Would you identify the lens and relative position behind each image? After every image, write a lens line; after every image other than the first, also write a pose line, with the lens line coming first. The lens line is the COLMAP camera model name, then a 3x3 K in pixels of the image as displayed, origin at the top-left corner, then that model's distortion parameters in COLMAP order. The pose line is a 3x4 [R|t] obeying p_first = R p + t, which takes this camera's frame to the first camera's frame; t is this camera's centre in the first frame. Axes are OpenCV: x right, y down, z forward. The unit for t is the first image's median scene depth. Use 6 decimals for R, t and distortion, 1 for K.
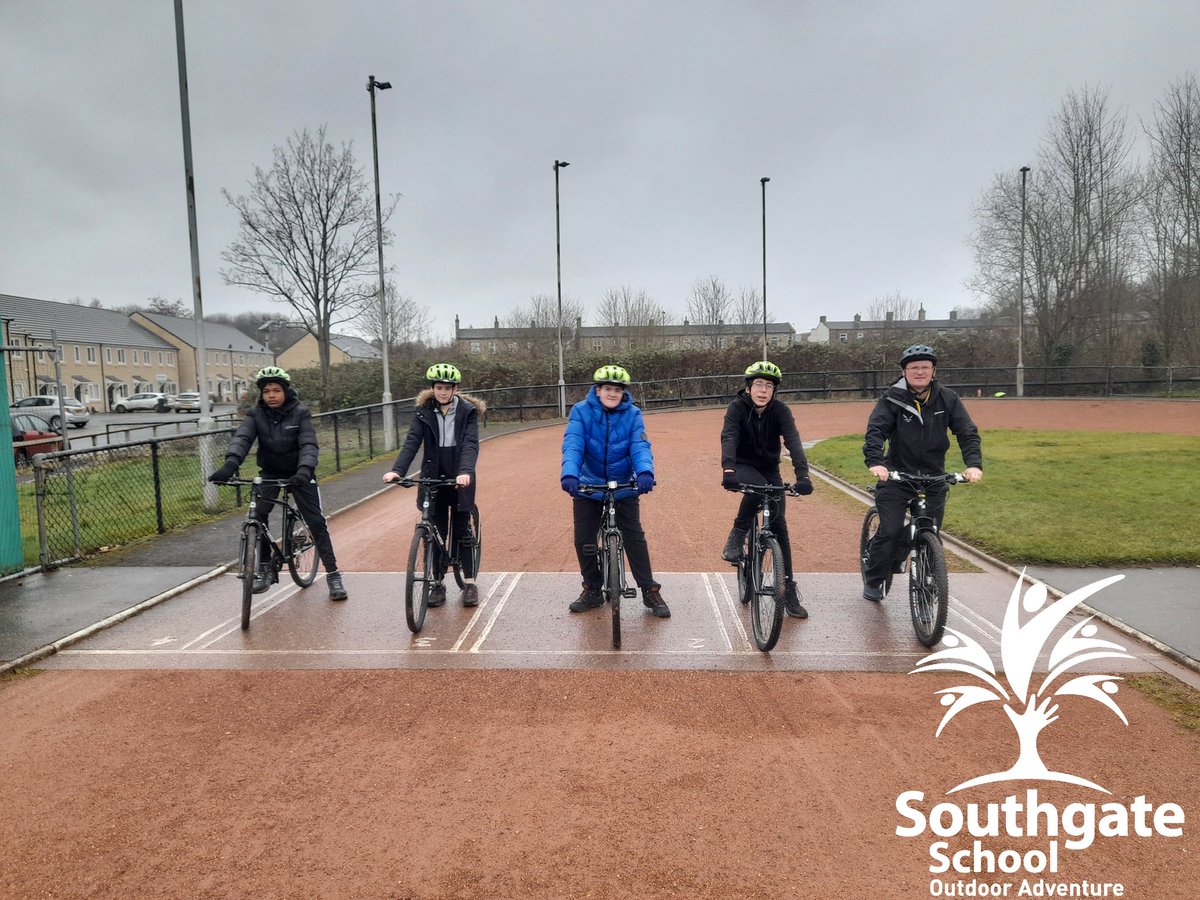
lens RADIAL K [[852.4, 0, 595.4], [0, 852.4, 454.9], [0, 0, 1]] dist [0.042920, -0.007369]
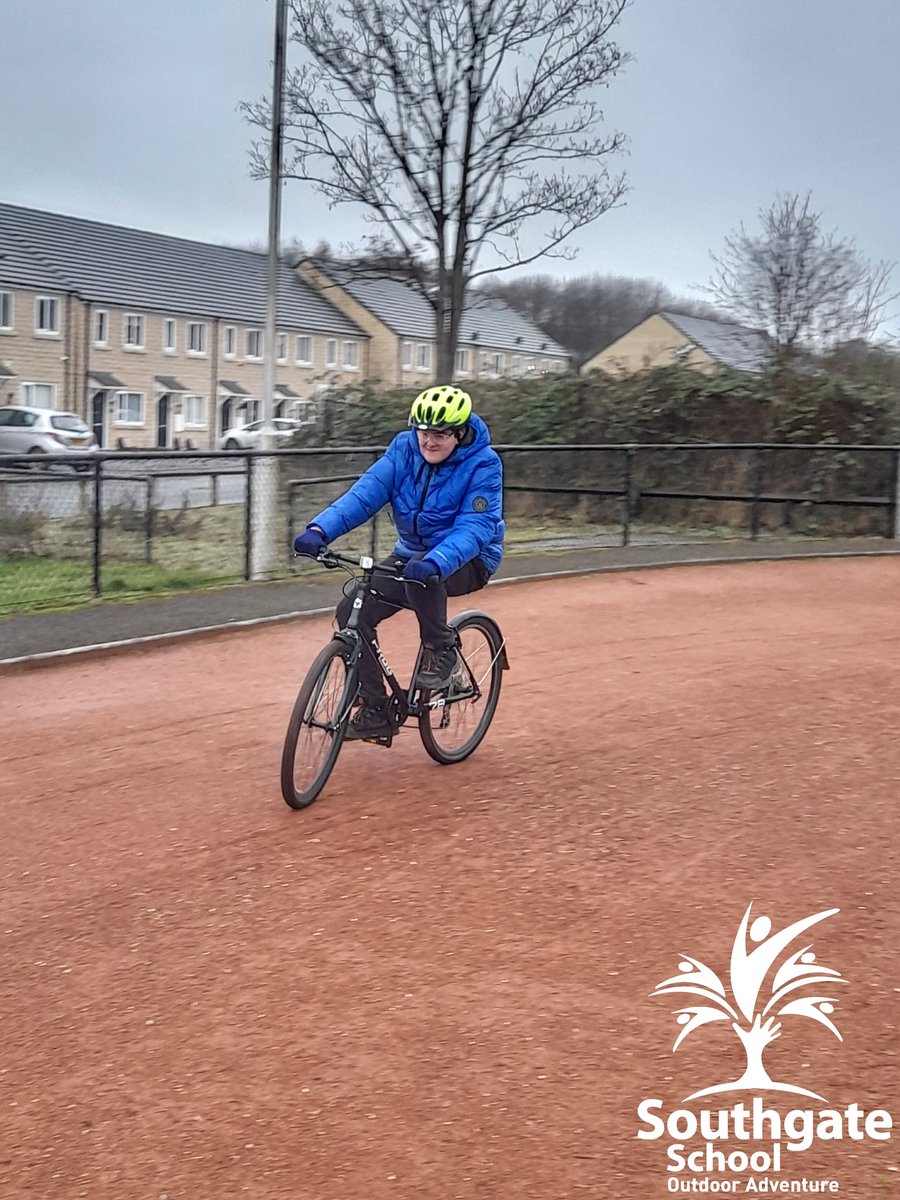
lens RADIAL K [[1878.3, 0, 447.7], [0, 1878.3, 597.1], [0, 0, 1]] dist [0.096784, 0.000000]
pose [[0.896667, 0.106684, -0.429660, 0.107041], [-0.107012, 0.993980, 0.023477, -0.012238], [0.429578, 0.024928, 0.902686, 0.144998]]
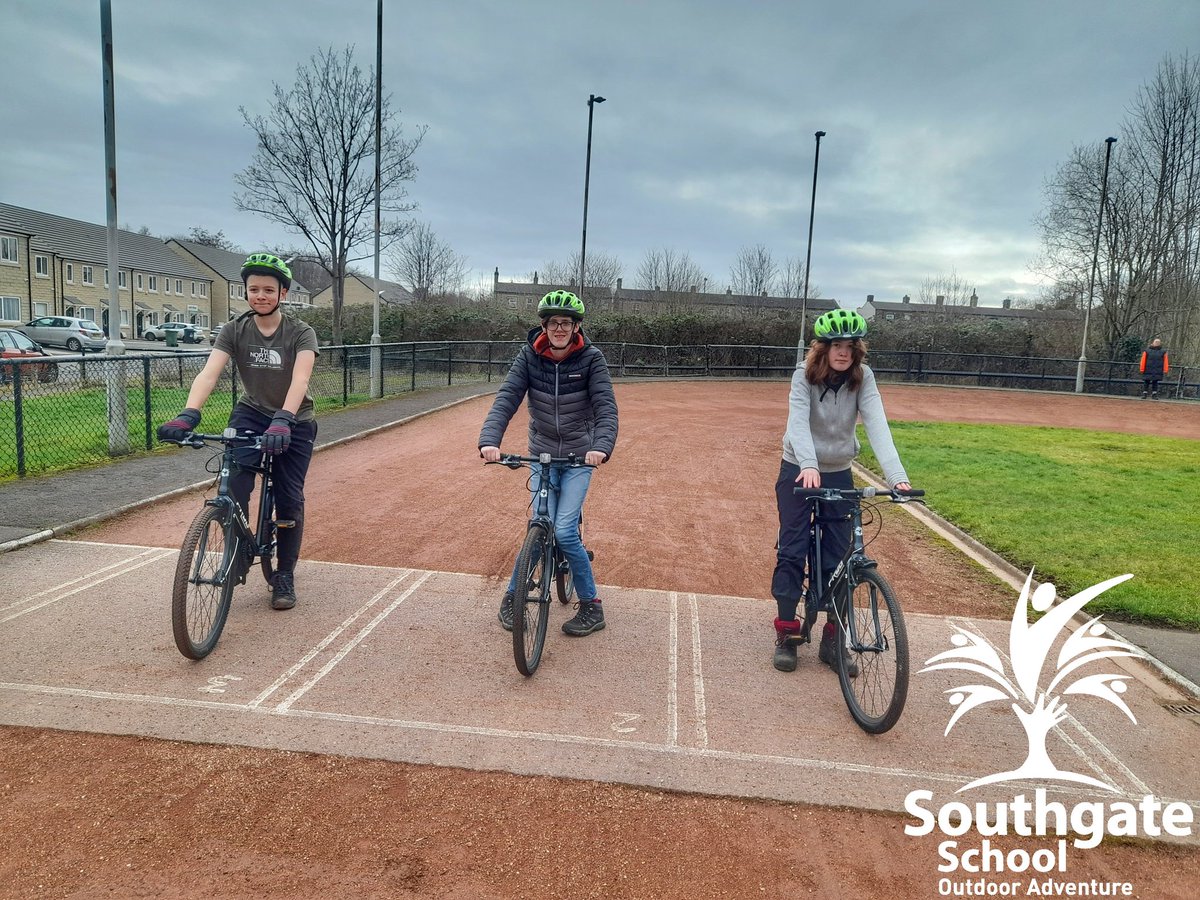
lens RADIAL K [[852.4, 0, 603.8], [0, 852.4, 455.5], [0, 0, 1]] dist [0.042920, -0.007369]
pose [[0.996617, 0.077922, -0.026126, 0.015680], [-0.076740, 0.996101, 0.043519, -0.001687], [0.029415, -0.041367, 0.998711, 0.053213]]
